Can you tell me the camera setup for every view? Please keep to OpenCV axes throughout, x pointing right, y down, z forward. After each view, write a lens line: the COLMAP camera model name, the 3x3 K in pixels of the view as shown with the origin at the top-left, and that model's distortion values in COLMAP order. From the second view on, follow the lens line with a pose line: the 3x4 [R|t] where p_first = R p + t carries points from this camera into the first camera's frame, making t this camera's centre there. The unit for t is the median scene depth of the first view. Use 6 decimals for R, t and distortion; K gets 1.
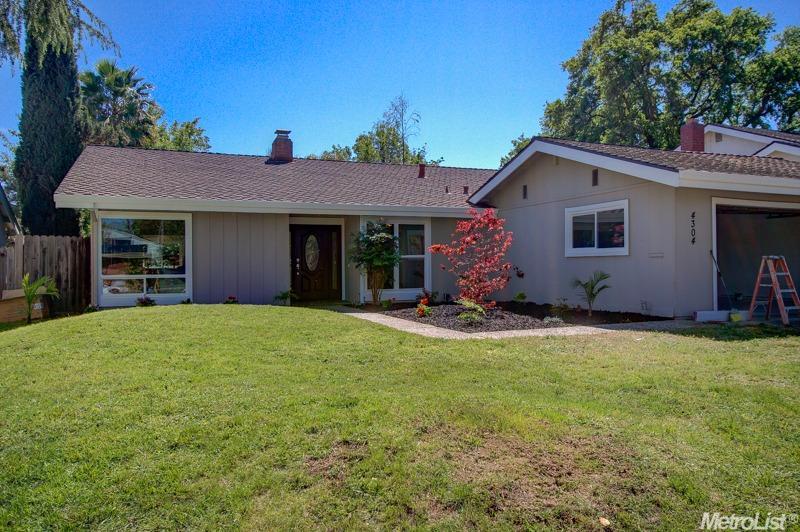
lens RADIAL K [[634.3, 0, 400.0], [0, 634.3, 266.0], [0, 0, 1]] dist [-0.002147, -0.000377]
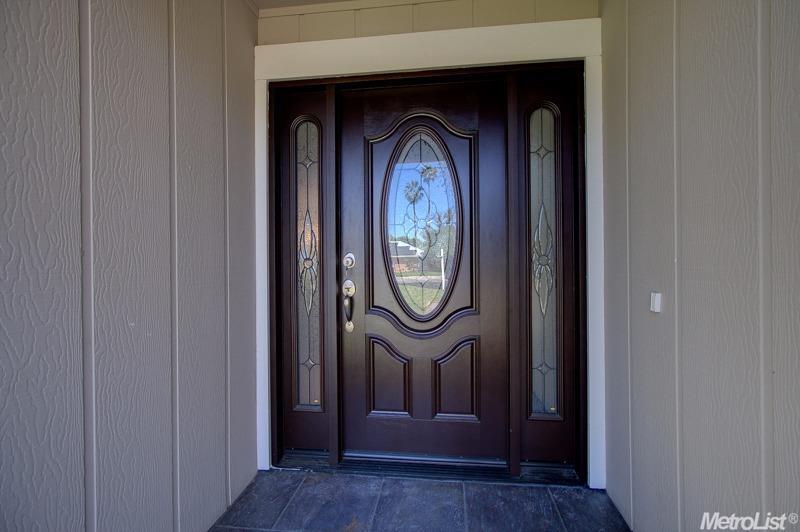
lens RADIAL K [[340.3, 0, 400.0], [0, 340.3, 266.0], [0, 0, 1]] dist [-0.011142, -0.000153]
pose [[0.865622, 0.004444, -0.500679, -0.089135], [0.015289, 0.999260, 0.035302, -0.011281], [0.500465, -0.038213, 0.864913, 0.892257]]
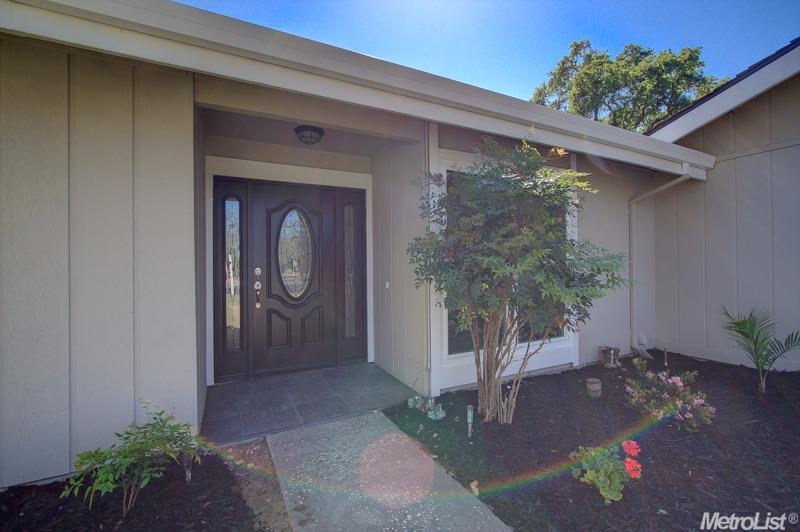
lens RADIAL K [[340.3, 0, 400.0], [0, 340.3, 266.0], [0, 0, 1]] dist [-0.011142, -0.000153]
pose [[0.998599, -0.000028, 0.052921, -0.080737], [-0.001671, 0.999485, 0.032056, -0.019421], [-0.052894, -0.032099, 0.998084, 0.764011]]
